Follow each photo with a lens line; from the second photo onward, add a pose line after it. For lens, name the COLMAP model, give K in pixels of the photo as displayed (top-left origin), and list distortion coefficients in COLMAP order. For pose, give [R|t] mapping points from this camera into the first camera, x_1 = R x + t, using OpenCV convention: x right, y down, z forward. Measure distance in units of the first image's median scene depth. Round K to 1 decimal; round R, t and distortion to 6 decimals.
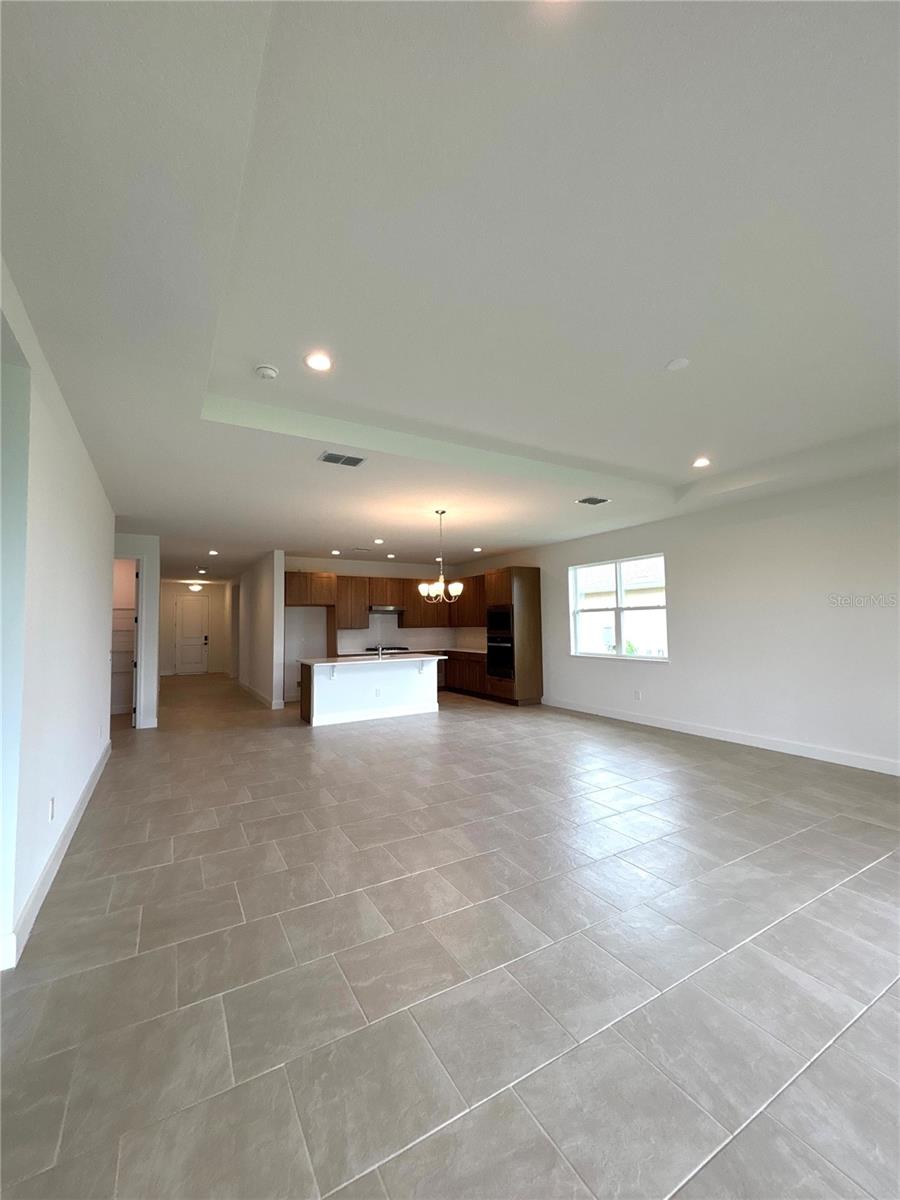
lens RADIAL K [[483.0, 0, 450.0], [0, 483.0, 600.0], [0, 0, 1]] dist [-0.004528, -0.000473]
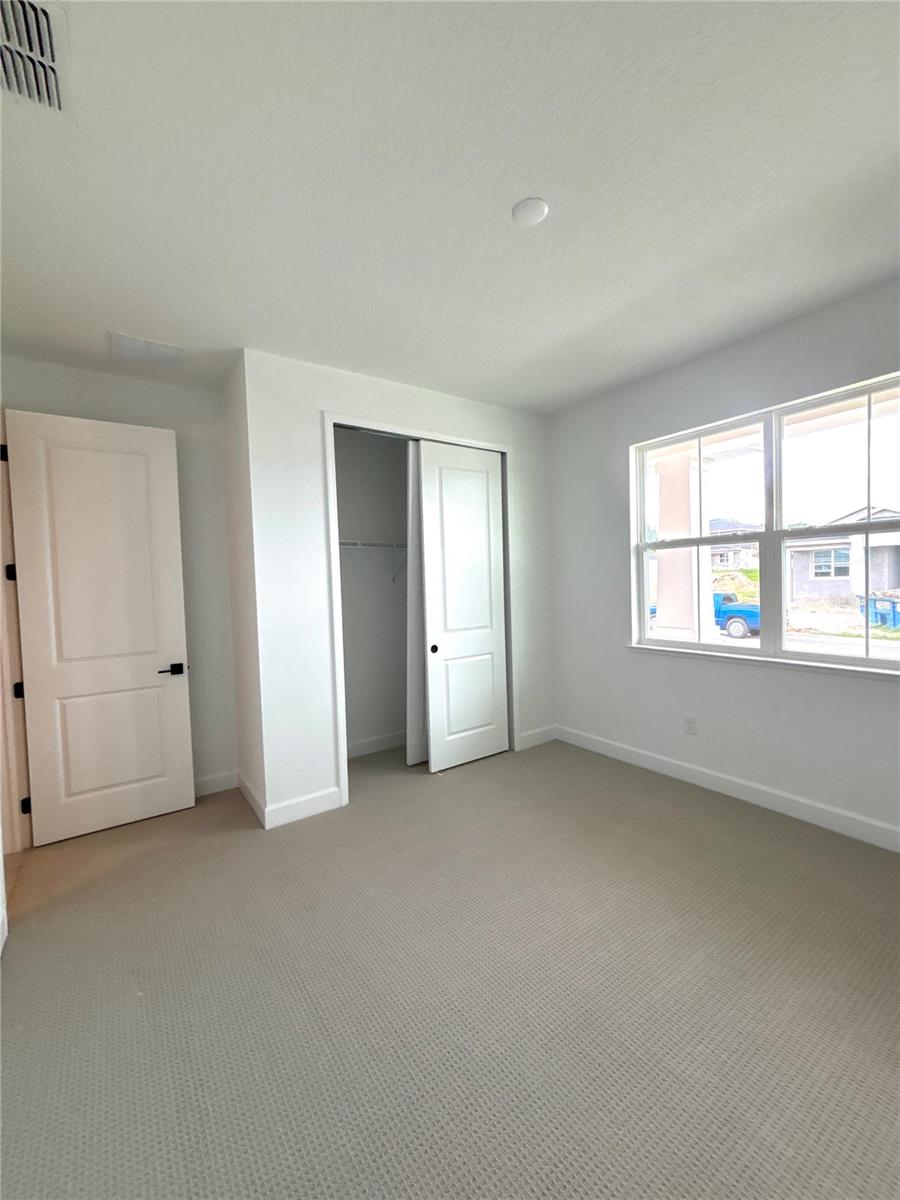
lens RADIAL K [[483.0, 0, 450.0], [0, 483.0, 600.0], [0, 0, 1]] dist [-0.004528, -0.000473]
pose [[0.996747, -0.024113, 0.076902, 0.044325], [0.017385, 0.996057, 0.086992, 0.027681], [-0.078696, -0.085372, 0.993236, 0.523559]]
